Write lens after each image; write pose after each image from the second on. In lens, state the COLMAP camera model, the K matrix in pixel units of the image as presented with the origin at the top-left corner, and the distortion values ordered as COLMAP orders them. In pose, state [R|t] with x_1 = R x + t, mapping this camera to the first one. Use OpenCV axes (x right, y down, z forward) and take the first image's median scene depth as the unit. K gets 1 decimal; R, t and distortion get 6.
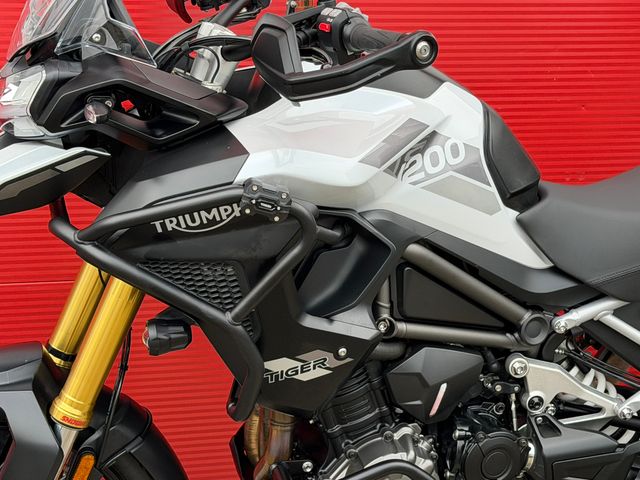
lens RADIAL K [[1415.5, 0, 318.1], [0, 1415.5, 247.6], [0, 0, 1]] dist [0.096919, 0.701496]
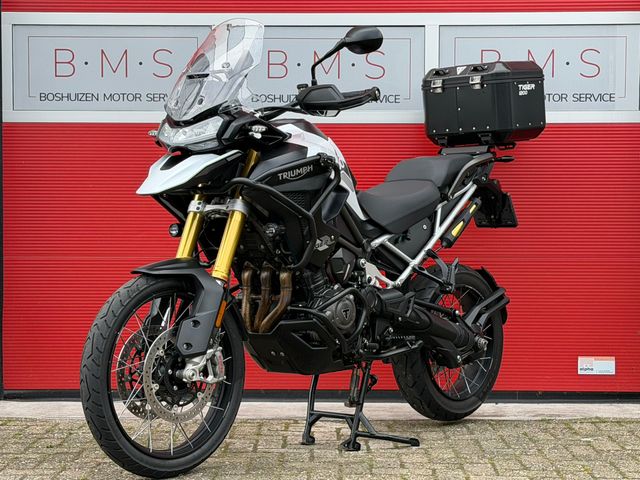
lens RADIAL K [[1420.8, 0, 320.0], [0, 1420.8, 240.0], [0, 0, 1]] dist [0.146473, 0.129727]
pose [[0.814611, -0.034859, 0.578959, -1.271119], [0.186273, 0.961038, -0.204227, 0.516878], [-0.549283, 0.274210, 0.789365, -0.792711]]
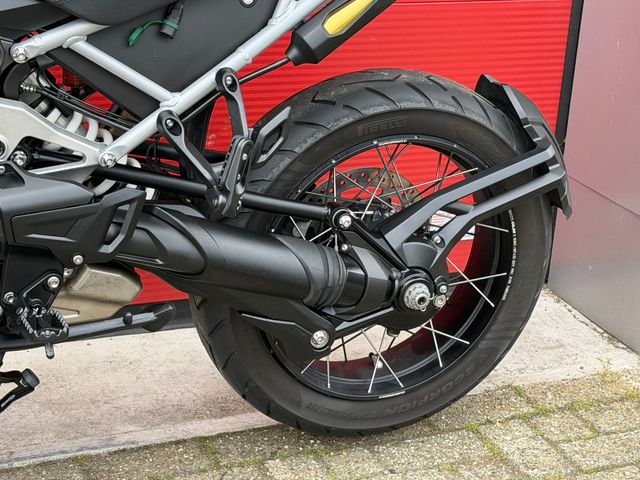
lens RADIAL K [[1415.5, 0, 318.1], [0, 1415.5, 247.6], [0, 0, 1]] dist [0.096919, 0.701496]
pose [[0.986498, -0.026235, 0.161656, 0.211839], [0.008060, 0.993667, 0.112072, 0.078165], [-0.163573, -0.109256, 0.980463, 0.150885]]
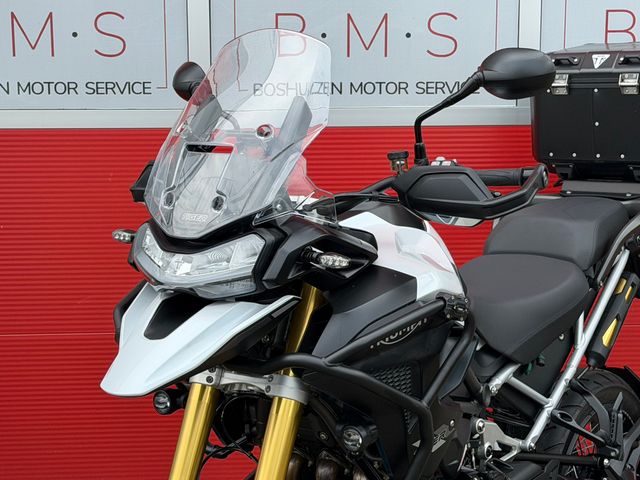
lens RADIAL K [[1420.8, 0, 320.0], [0, 1420.8, 240.0], [0, 0, 1]] dist [0.146473, 0.129727]
pose [[0.774027, -0.116874, 0.622273, -0.817699], [0.208827, 0.974945, -0.076642, -0.015261], [-0.597724, 0.189270, 0.779040, 0.009974]]
